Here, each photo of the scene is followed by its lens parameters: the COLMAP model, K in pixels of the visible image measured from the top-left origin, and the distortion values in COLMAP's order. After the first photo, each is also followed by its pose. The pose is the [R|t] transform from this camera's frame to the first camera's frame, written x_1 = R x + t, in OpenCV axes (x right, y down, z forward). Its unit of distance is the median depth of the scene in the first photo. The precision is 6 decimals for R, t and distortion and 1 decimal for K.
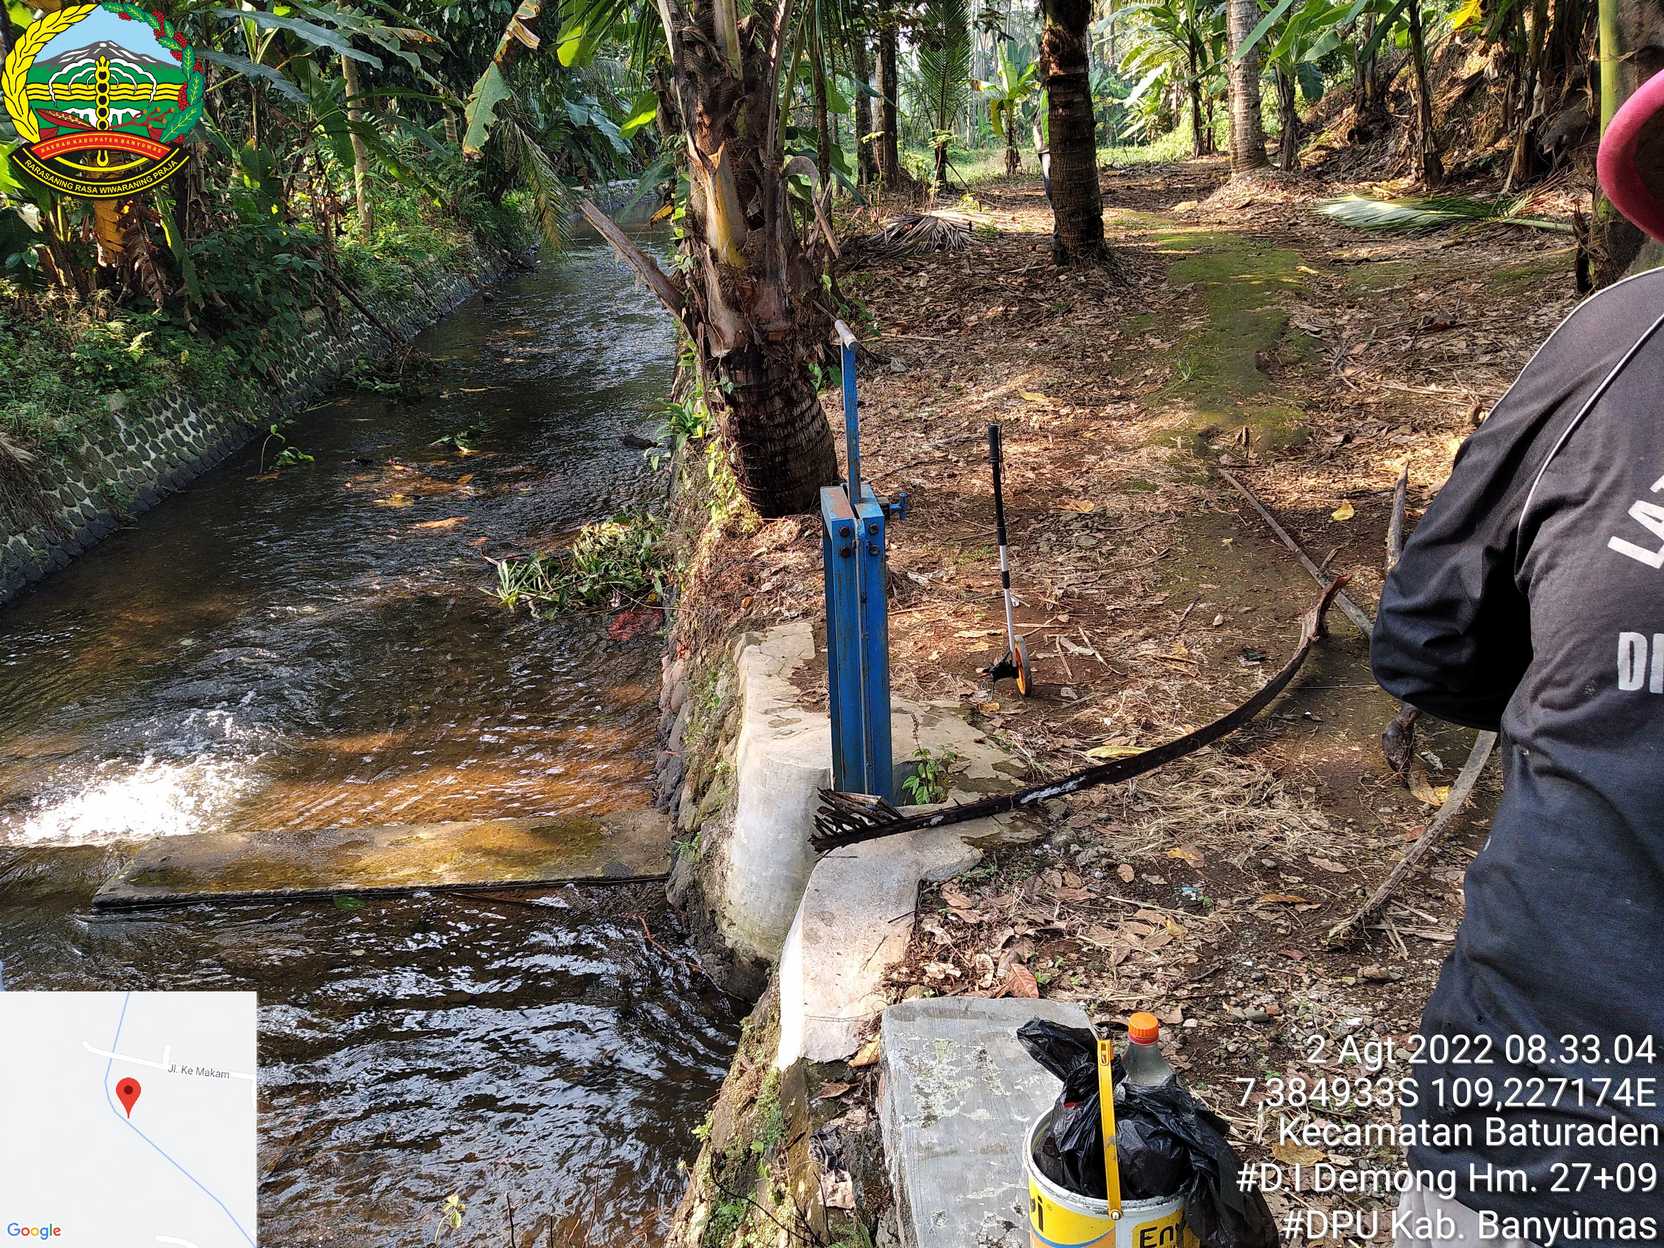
lens RADIAL K [[1386.6, 0, 845.1], [0, 1386.6, 626.7], [0, 0, 1]] dist [0.026429, -0.086672]
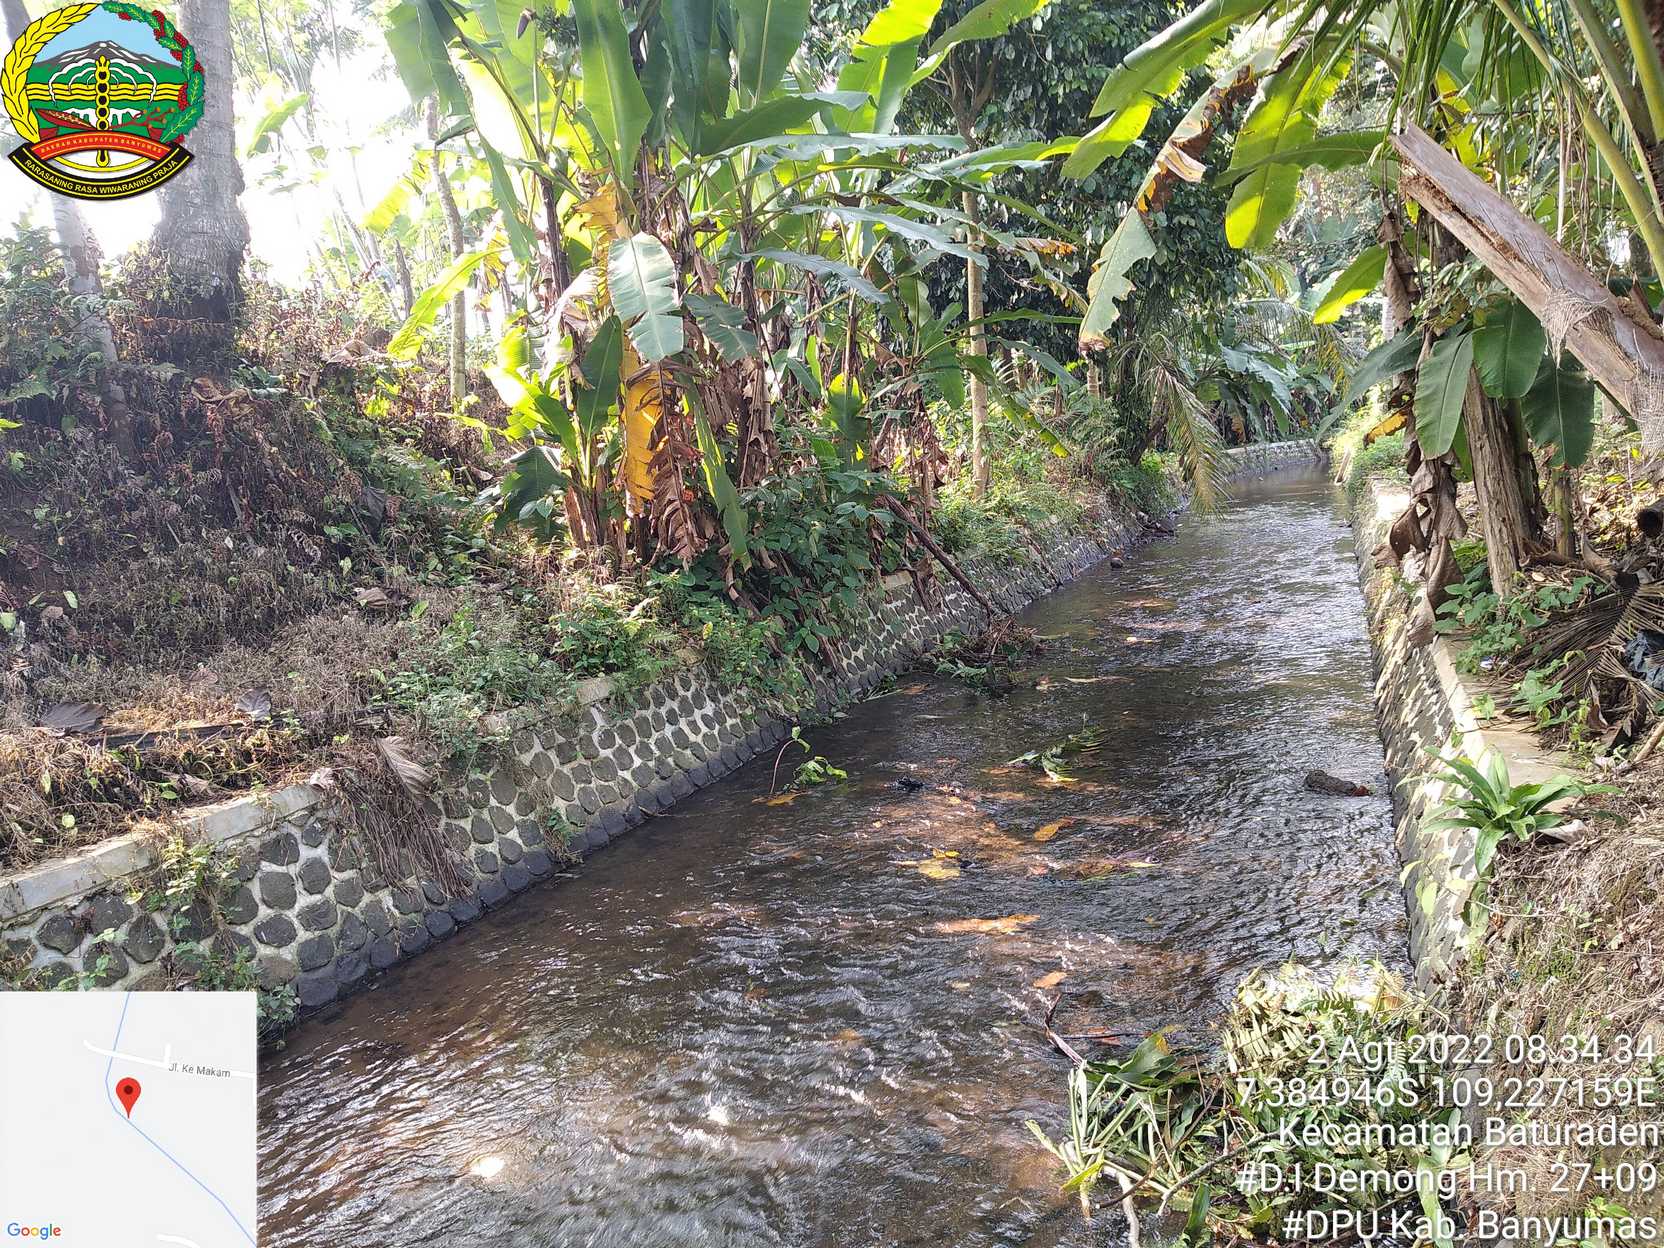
lens RADIAL K [[1369.2, 0, 841.3], [0, 1369.2, 624.2], [0, 0, 1]] dist [0.041997, -0.106034]
pose [[0.900899, 0.019666, -0.433584, -0.083320], [-0.102308, 0.980446, -0.168105, -0.079869], [0.421800, 0.195805, 0.885294, 0.367747]]
